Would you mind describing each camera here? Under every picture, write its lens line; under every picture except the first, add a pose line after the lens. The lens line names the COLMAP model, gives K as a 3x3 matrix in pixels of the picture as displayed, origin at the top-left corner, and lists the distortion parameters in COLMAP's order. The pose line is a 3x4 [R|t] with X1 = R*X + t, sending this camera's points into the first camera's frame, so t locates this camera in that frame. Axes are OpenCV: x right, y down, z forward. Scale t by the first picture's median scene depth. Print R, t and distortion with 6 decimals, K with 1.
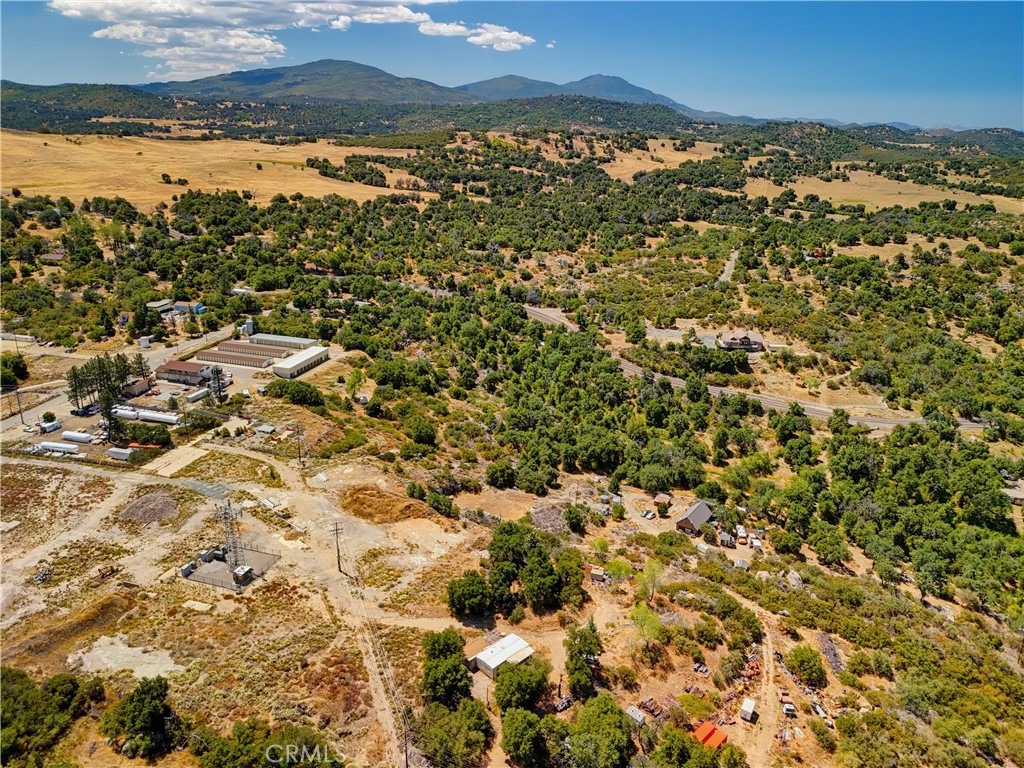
lens RADIAL K [[759.1, 0, 511.9], [0, 759.1, 386.0], [0, 0, 1]] dist [0.070402, -0.069412]
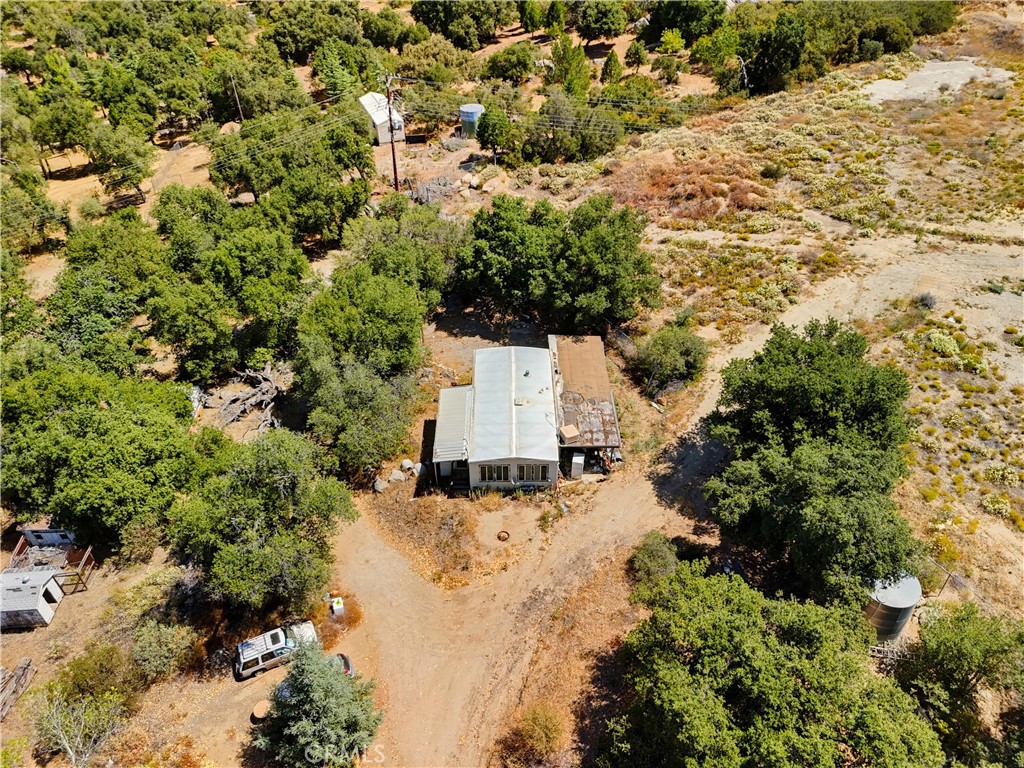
lens RADIAL K [[759.1, 0, 511.5], [0, 759.1, 383.1], [0, 0, 1]] dist [0.070402, -0.069412]
pose [[-0.700214, 0.437821, -0.563926, 0.126992], [-0.260390, 0.578859, 0.772735, 0.097576], [0.664754, 0.687921, -0.291320, 0.913130]]
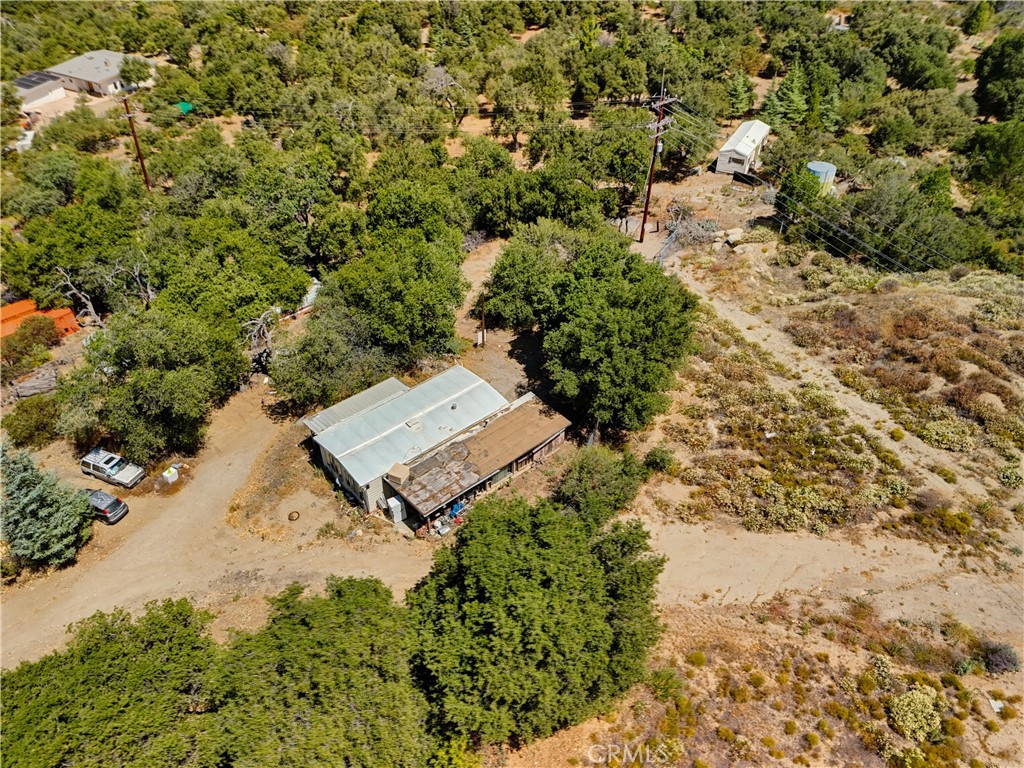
lens RADIAL K [[759.1, 0, 510.7], [0, 759.1, 383.4], [0, 0, 1]] dist [0.070402, -0.069412]
pose [[-0.997225, -0.060591, 0.043245, -0.050148], [0.006768, 0.504729, 0.863252, 0.079666], [-0.074132, 0.861149, -0.502918, 0.953523]]
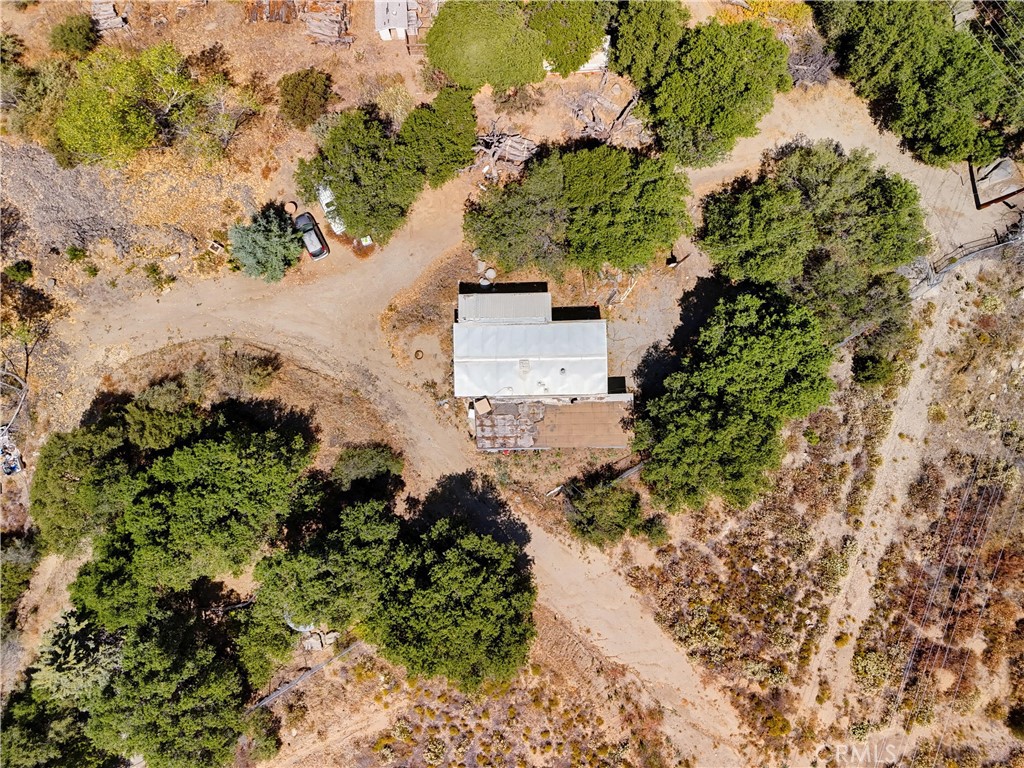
lens RADIAL K [[759.1, 0, 507.0], [0, 759.1, 374.1], [0, 0, 1]] dist [0.070402, -0.069412]
pose [[-0.718752, -0.694983, 0.019859, -0.013639], [0.248504, -0.230117, 0.940900, 0.027210], [-0.649339, 0.681209, 0.338103, 0.760794]]
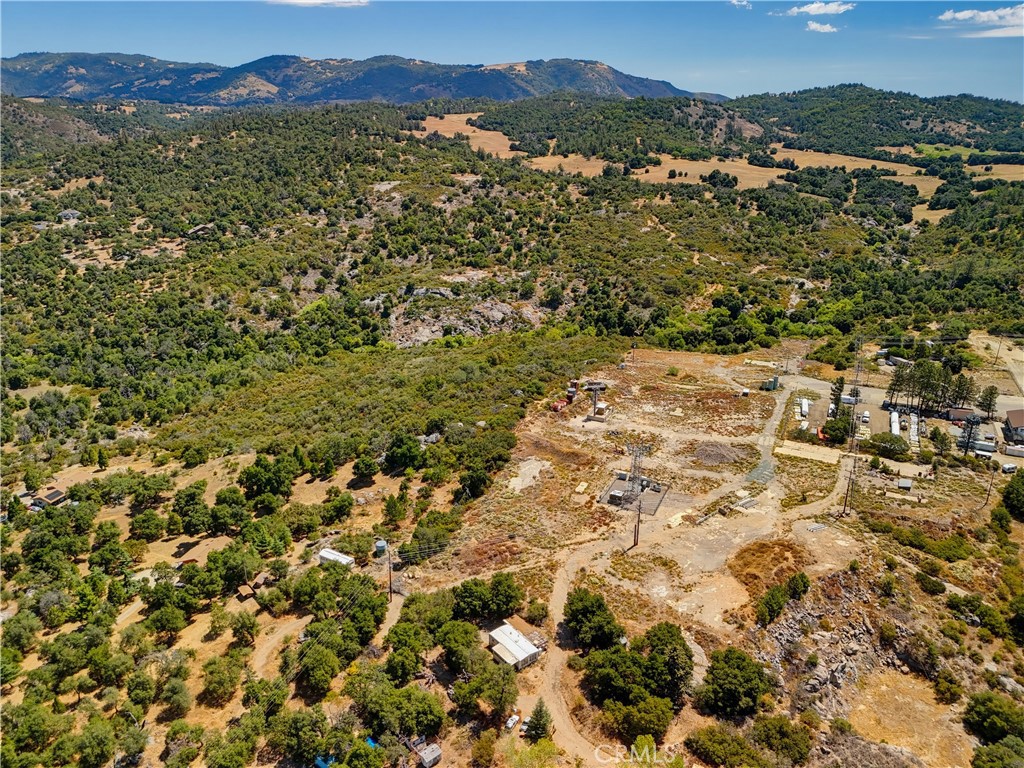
lens RADIAL K [[759.1, 0, 511.3], [0, 759.1, 383.2], [0, 0, 1]] dist [0.070402, -0.069412]
pose [[-0.121071, 0.328832, -0.936596, 0.694138], [-0.357895, 0.865615, 0.350175, -0.255208], [0.925880, 0.377599, 0.012886, 0.722858]]
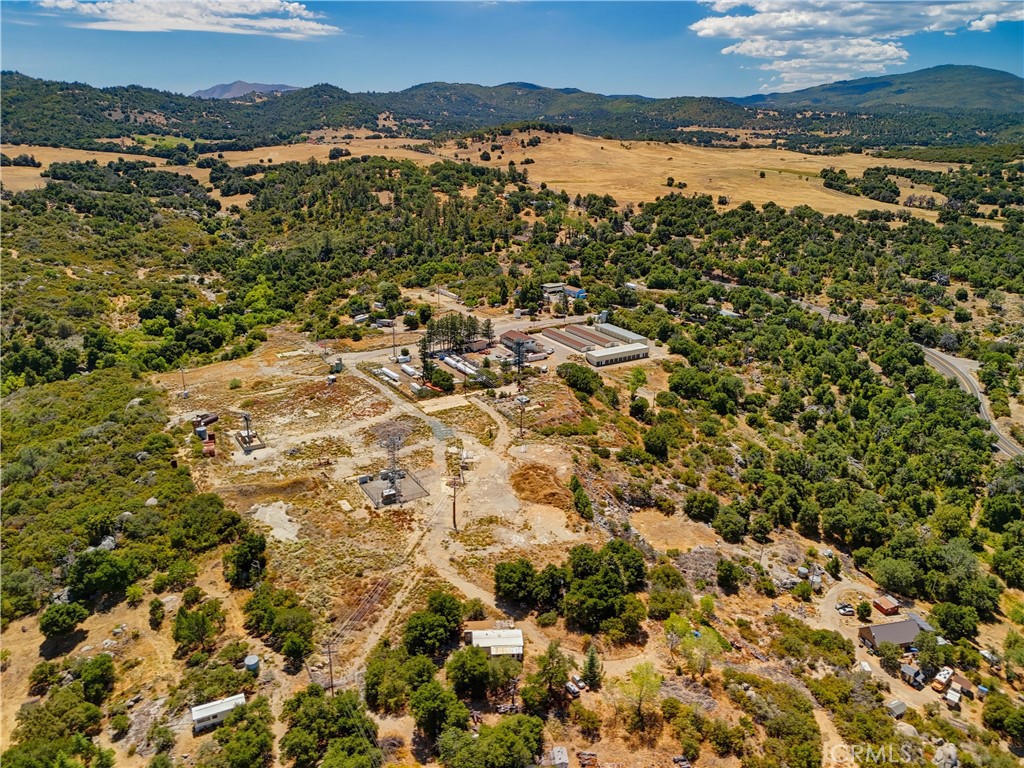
lens RADIAL K [[759.1, 0, 511.5], [0, 759.1, 382.6], [0, 0, 1]] dist [0.070402, -0.069412]
pose [[0.756981, 0.221416, -0.614780, 0.469780], [-0.231003, 0.970766, 0.065191, -0.048541], [0.611243, 0.092668, 0.785999, 0.148175]]
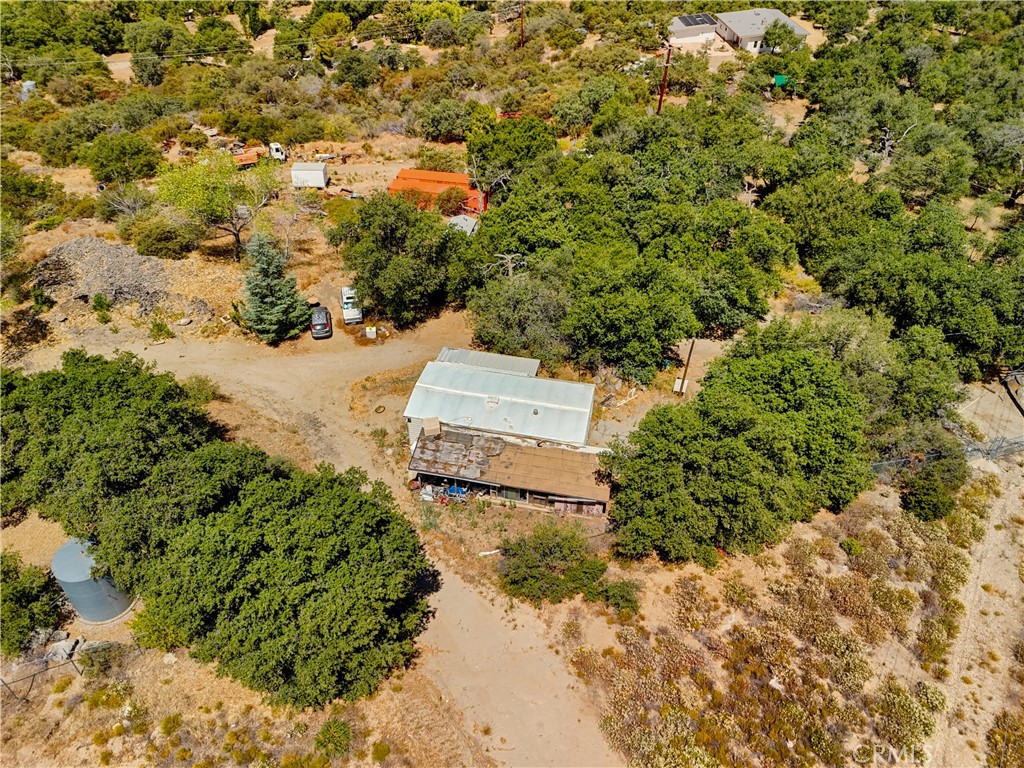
lens RADIAL K [[759.1, 0, 512.6], [0, 759.1, 383.5], [0, 0, 1]] dist [0.070402, -0.069412]
pose [[-0.541995, -0.568560, 0.618855, -0.156475], [0.276783, 0.574541, 0.770256, 0.106363], [-0.793494, 0.588763, -0.154031, 0.876093]]
